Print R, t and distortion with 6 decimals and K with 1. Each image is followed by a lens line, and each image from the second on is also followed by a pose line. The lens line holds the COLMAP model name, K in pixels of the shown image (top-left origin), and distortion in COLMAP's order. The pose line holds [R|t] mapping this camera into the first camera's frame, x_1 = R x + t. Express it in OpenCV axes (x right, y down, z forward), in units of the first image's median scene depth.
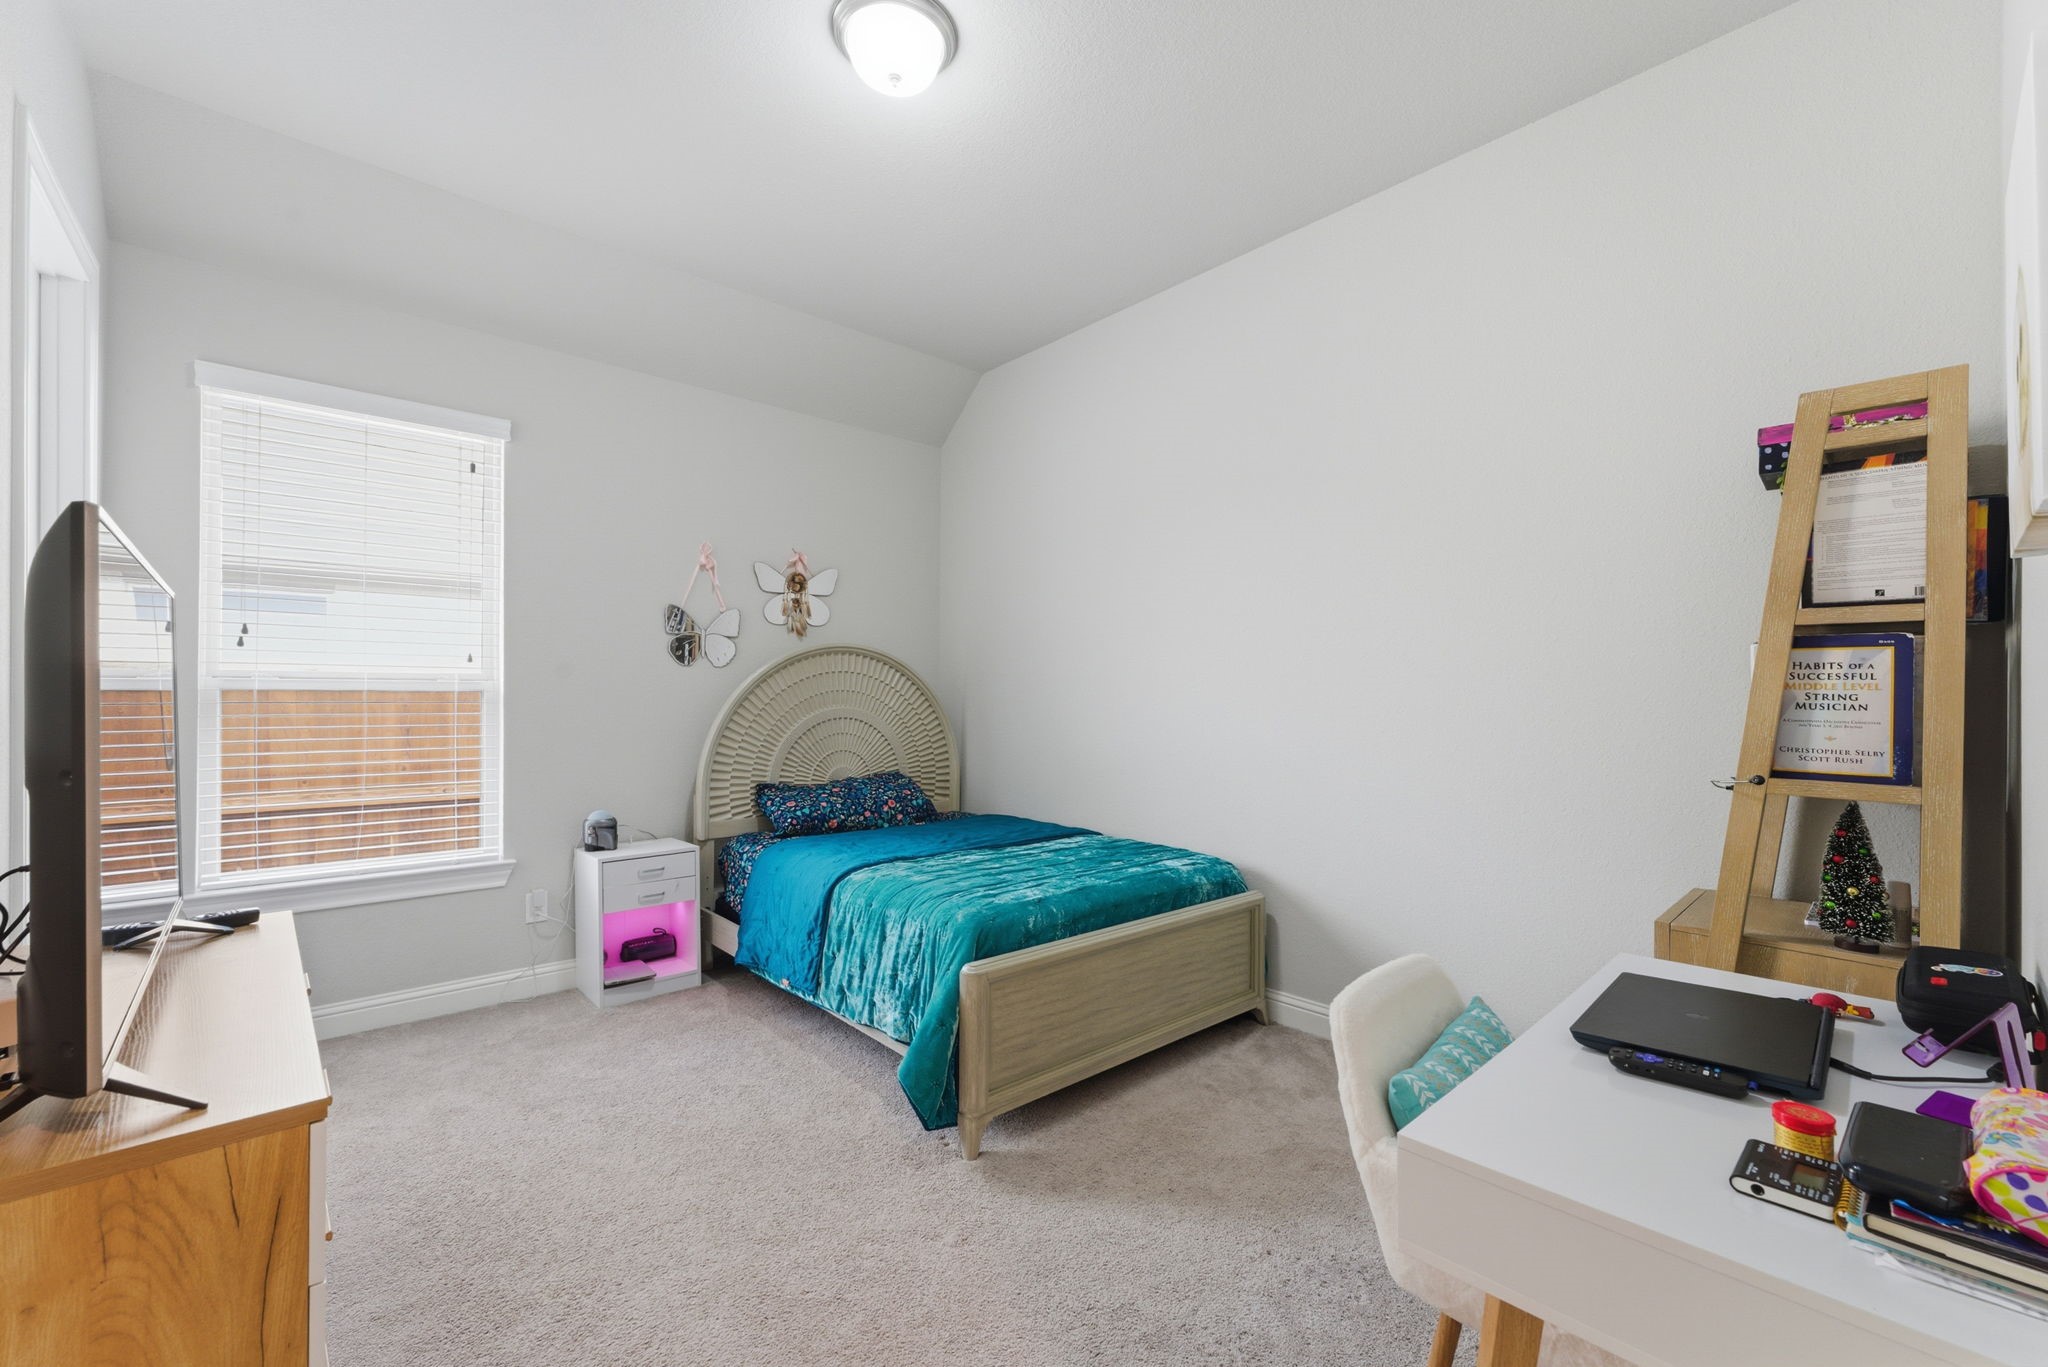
lens RADIAL K [[815.8, 0, 1027.5], [0, 815.8, 698.9], [0, 0, 1]] dist [-0.002940, -0.000115]
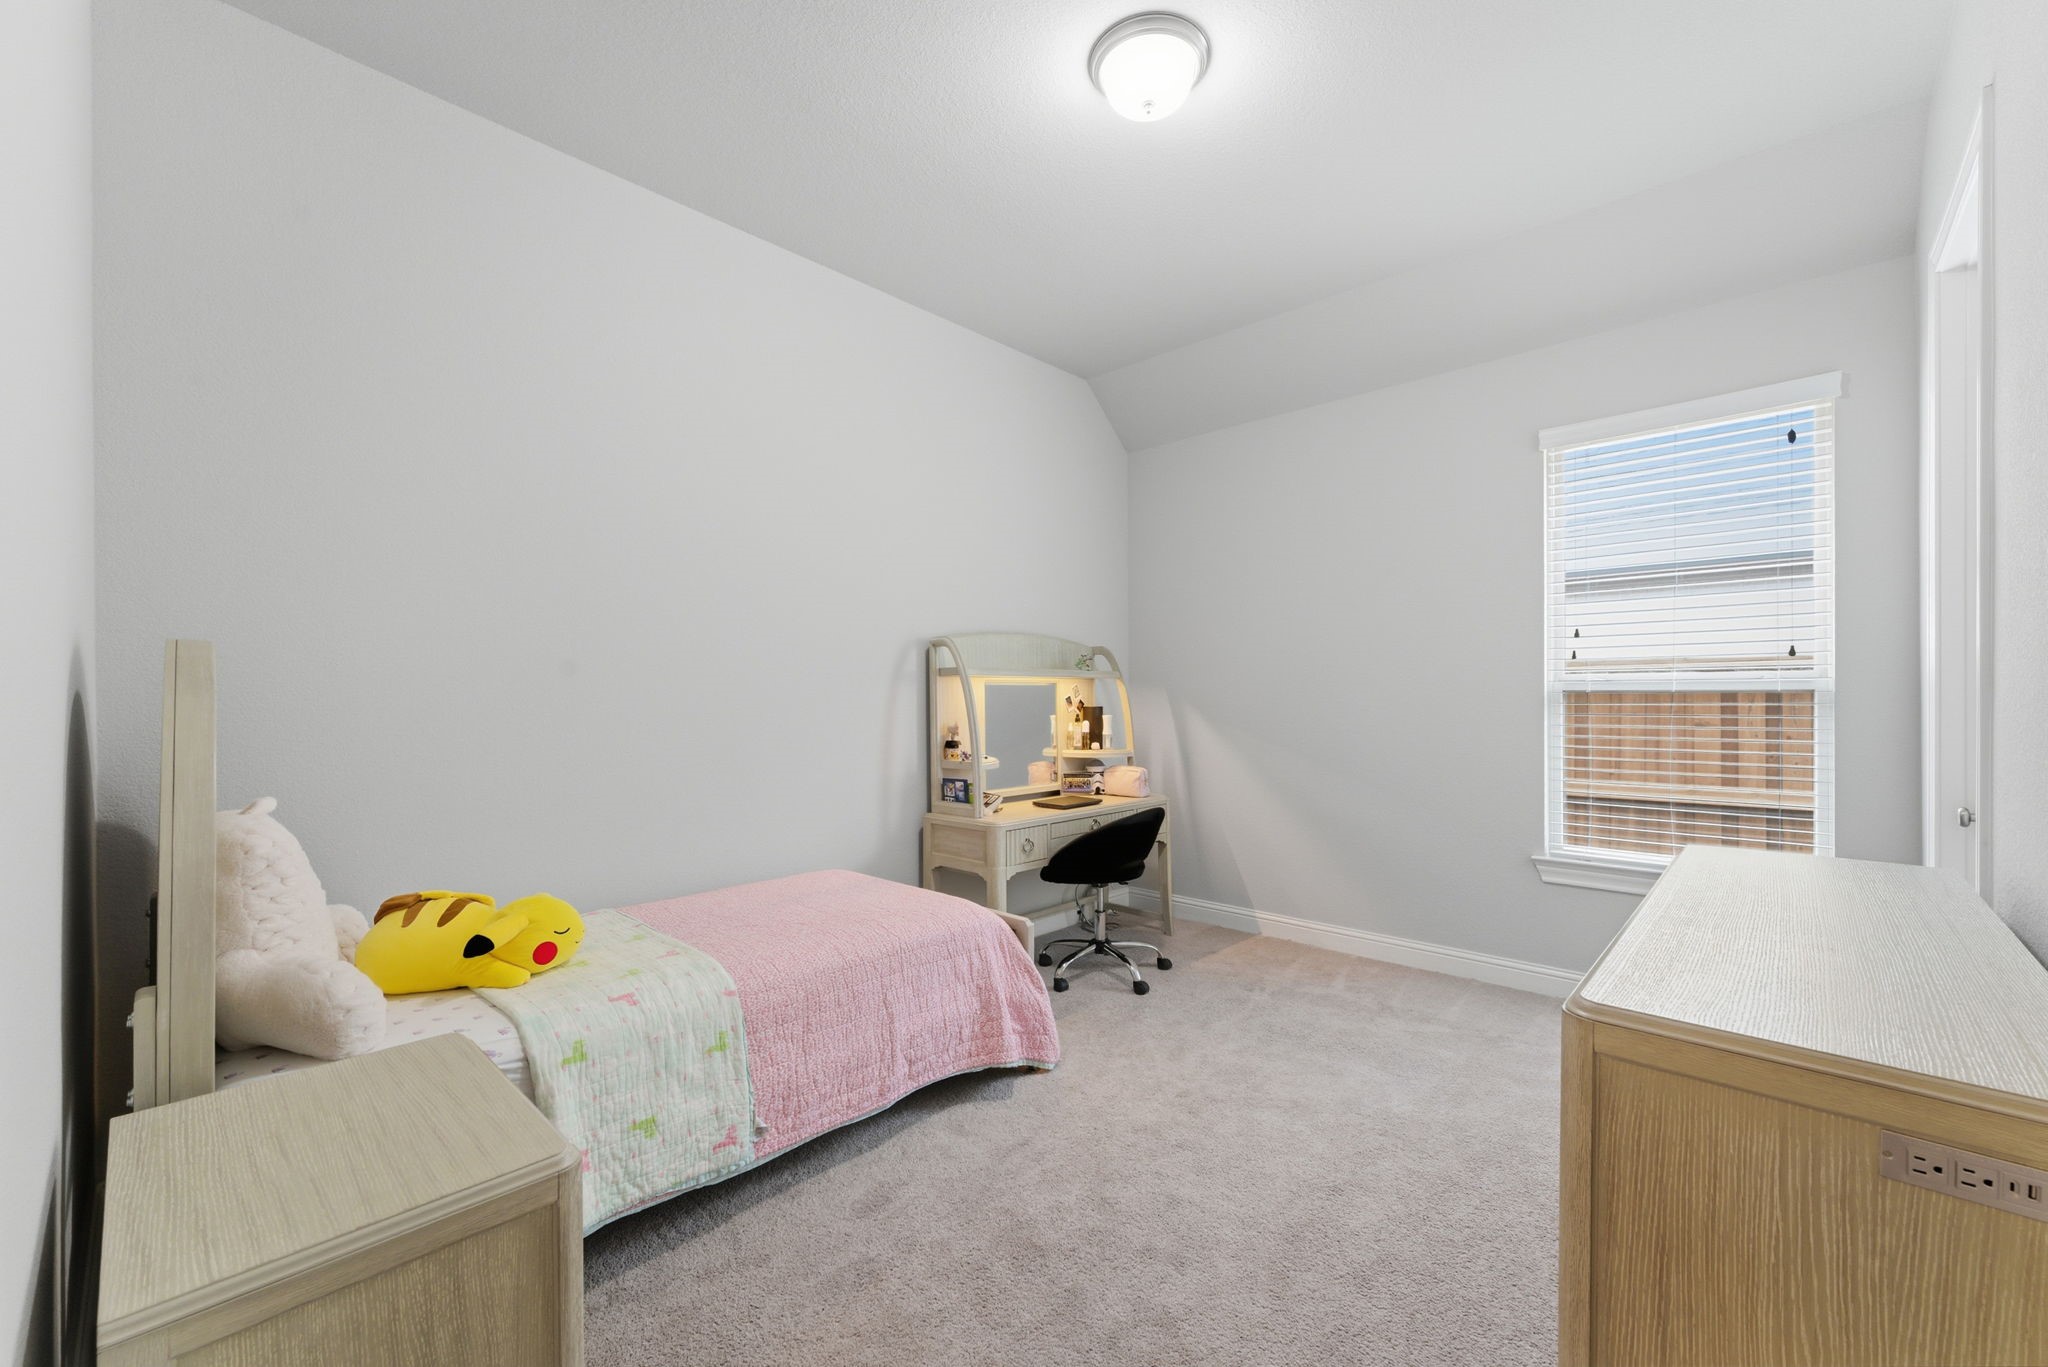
lens RADIAL K [[815.8, 0, 1027.1], [0, 815.8, 694.5], [0, 0, 1]] dist [-0.002940, -0.000115]
pose [[0.056101, -0.011463, -0.998359, 0.166623], [0.006409, 0.999918, -0.011121, 0.000849], [0.998405, -0.005775, 0.056170, 0.131710]]
